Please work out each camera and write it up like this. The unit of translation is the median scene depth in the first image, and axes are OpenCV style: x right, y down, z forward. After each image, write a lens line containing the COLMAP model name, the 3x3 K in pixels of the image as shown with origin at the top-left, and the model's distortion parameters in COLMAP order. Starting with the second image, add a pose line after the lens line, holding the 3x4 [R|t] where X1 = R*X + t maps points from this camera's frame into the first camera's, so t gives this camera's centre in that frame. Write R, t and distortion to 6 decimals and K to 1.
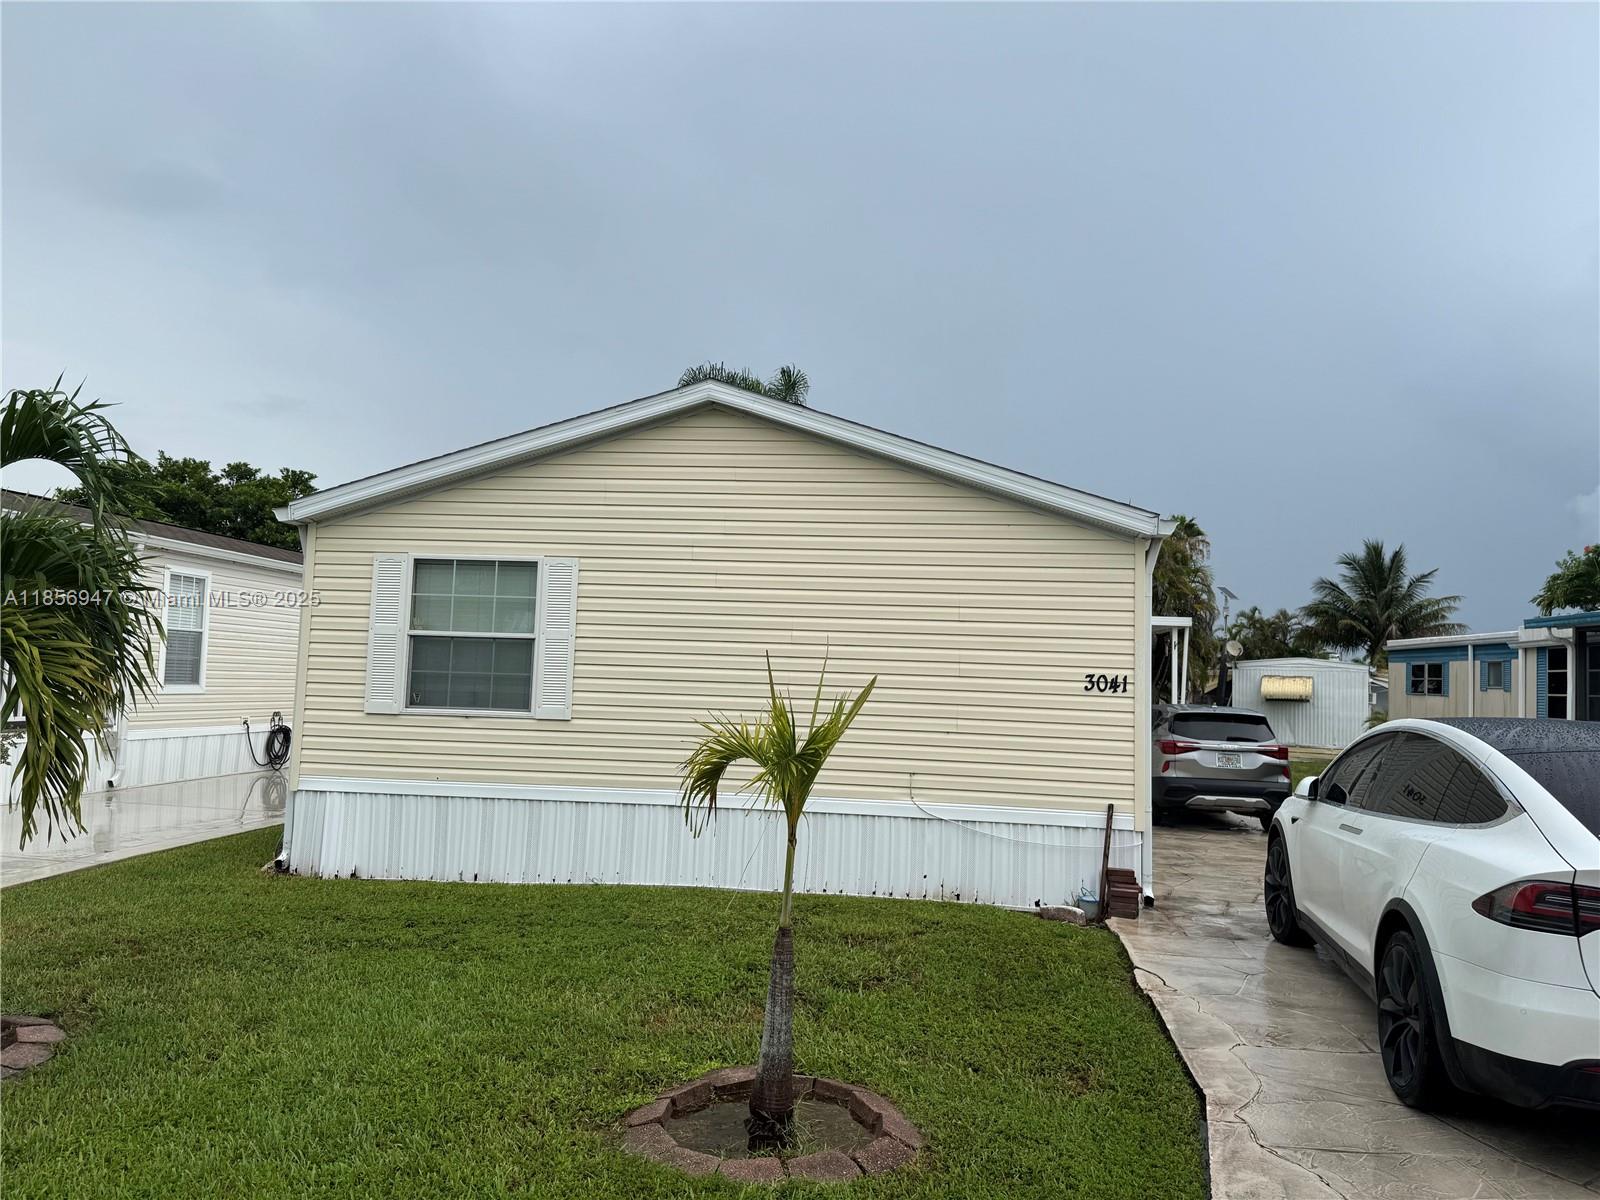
lens RADIAL K [[1136.8, 0, 809.5], [0, 1136.8, 609.6], [0, 0, 1]] dist [0.135202, -0.209180]
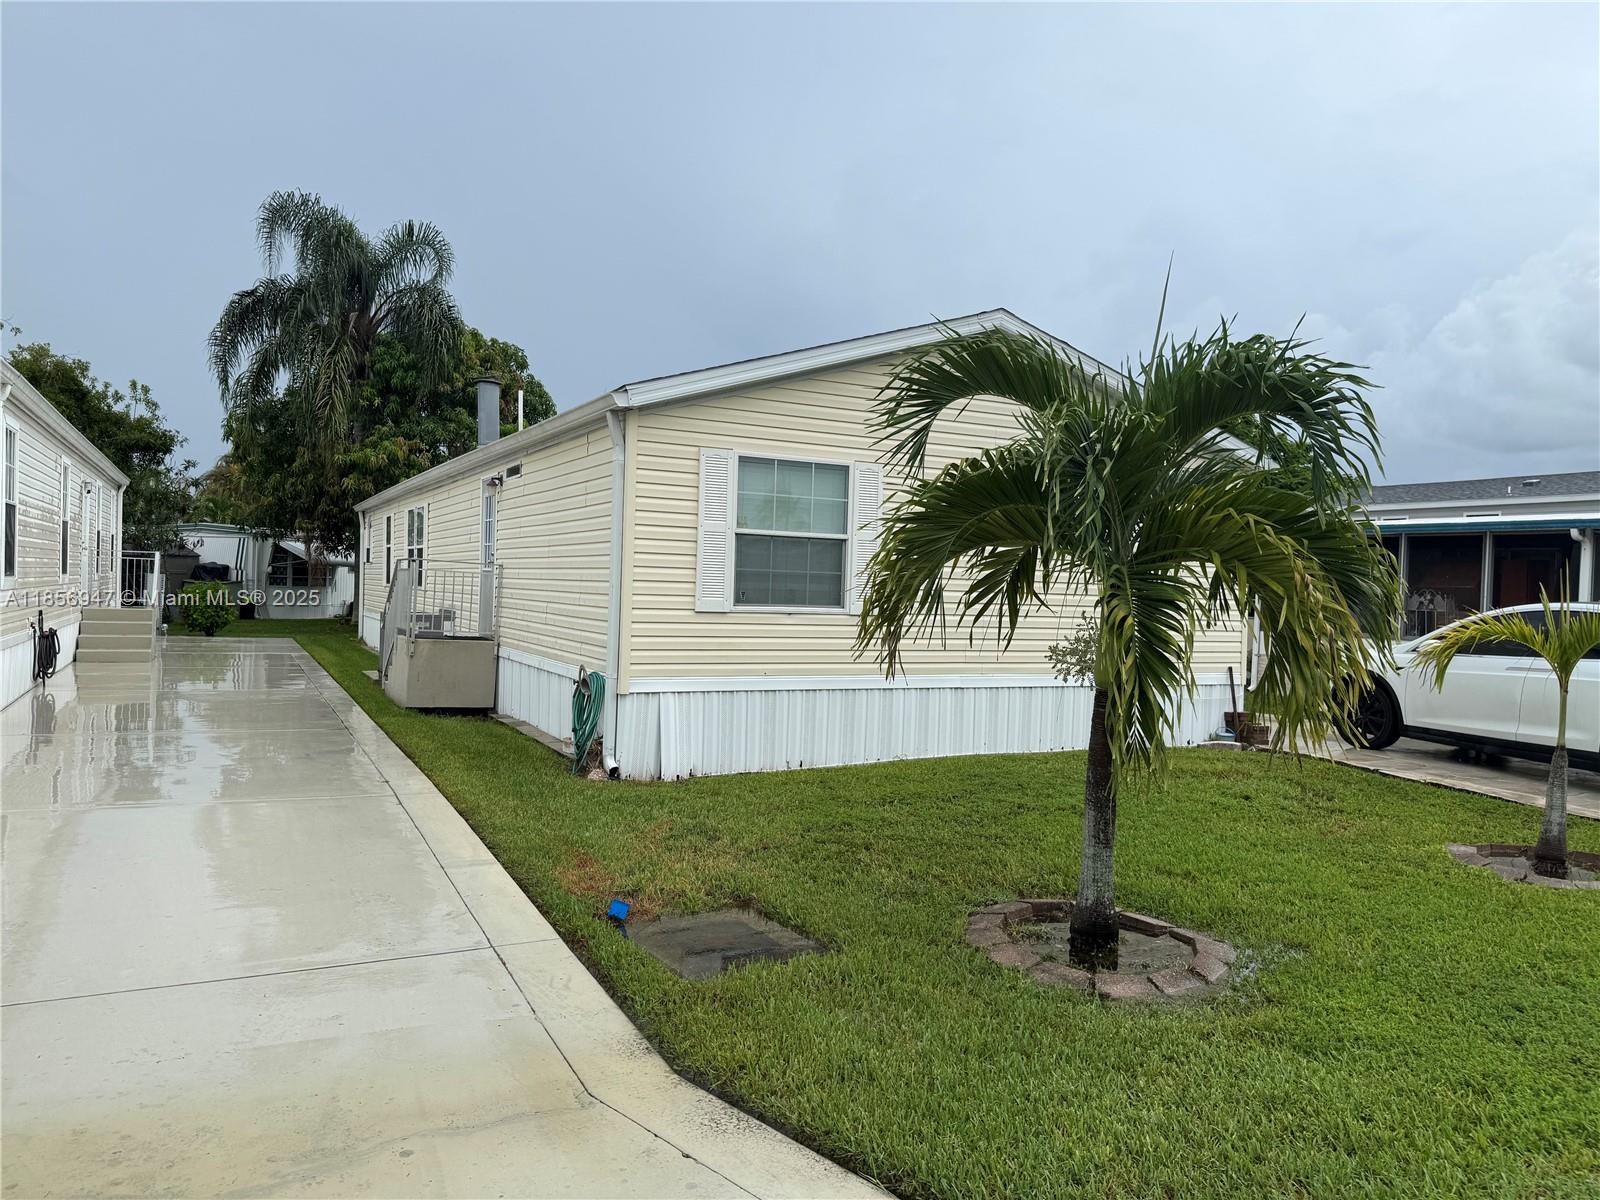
lens RADIAL K [[1136.8, 0, 809.5], [0, 1136.8, 609.6], [0, 0, 1]] dist [0.135202, -0.209180]
pose [[0.824472, -0.021531, 0.565492, -0.856341], [-0.042836, 0.994035, 0.100301, -0.013824], [-0.564279, -0.106919, 0.818632, 0.151799]]
